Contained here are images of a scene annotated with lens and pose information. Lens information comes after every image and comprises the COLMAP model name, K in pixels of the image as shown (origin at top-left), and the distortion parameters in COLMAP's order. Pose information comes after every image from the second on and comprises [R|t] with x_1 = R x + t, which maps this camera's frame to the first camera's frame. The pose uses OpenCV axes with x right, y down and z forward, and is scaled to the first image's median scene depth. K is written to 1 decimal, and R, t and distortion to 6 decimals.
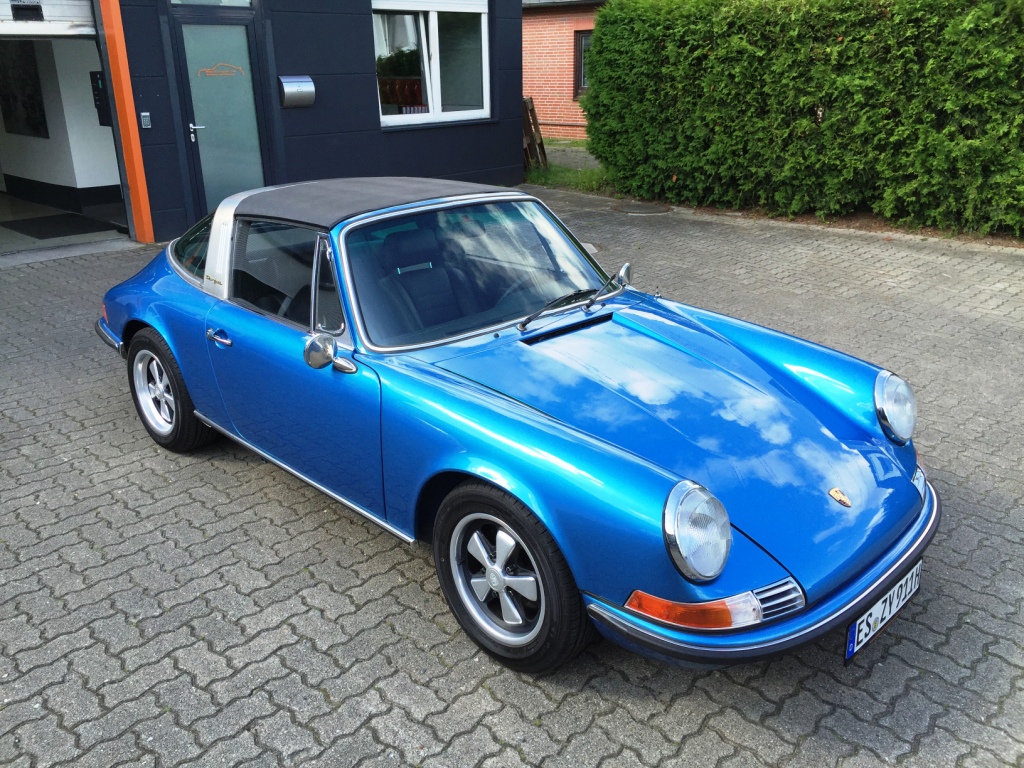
lens RADIAL K [[872.7, 0, 512.0], [0, 872.7, 384.0], [0, 0, 1]] dist [0.090039, -0.106171]
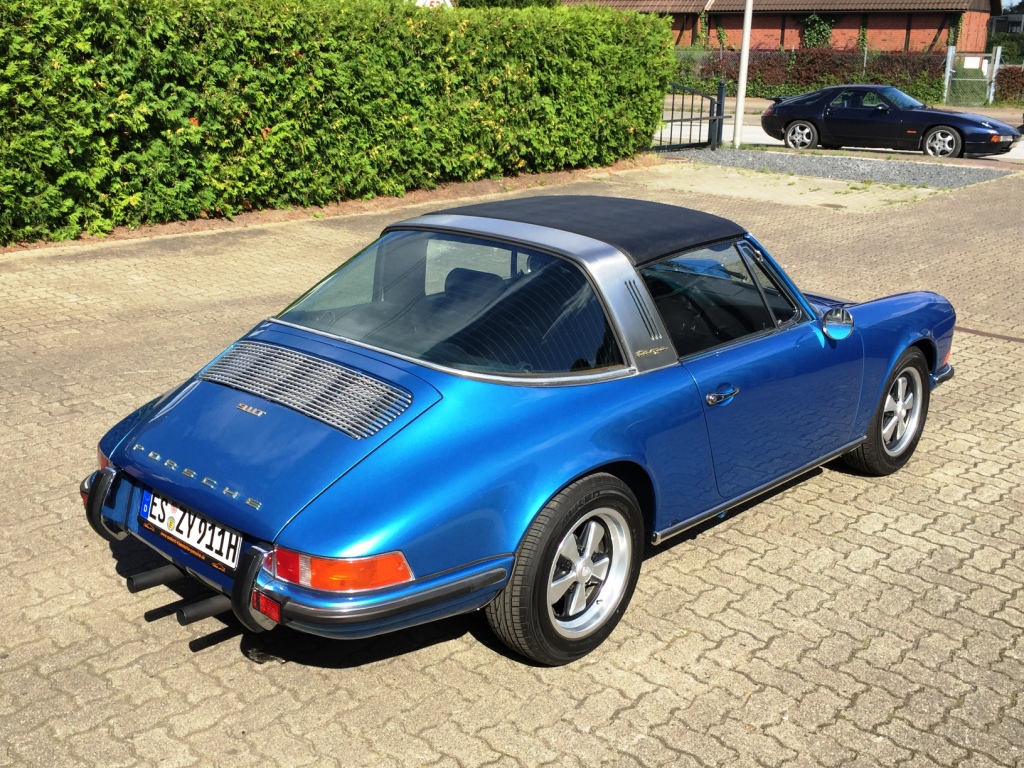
lens RADIAL K [[1086.6, 0, 512.0], [0, 1086.6, 384.0], [0, 0, 1]] dist [0.074293, -0.045143]
pose [[-0.031377, -0.293584, 0.955418, -0.494838], [0.331065, 0.898877, 0.287083, -0.160949], [-0.943086, 0.325313, 0.068991, 0.415156]]
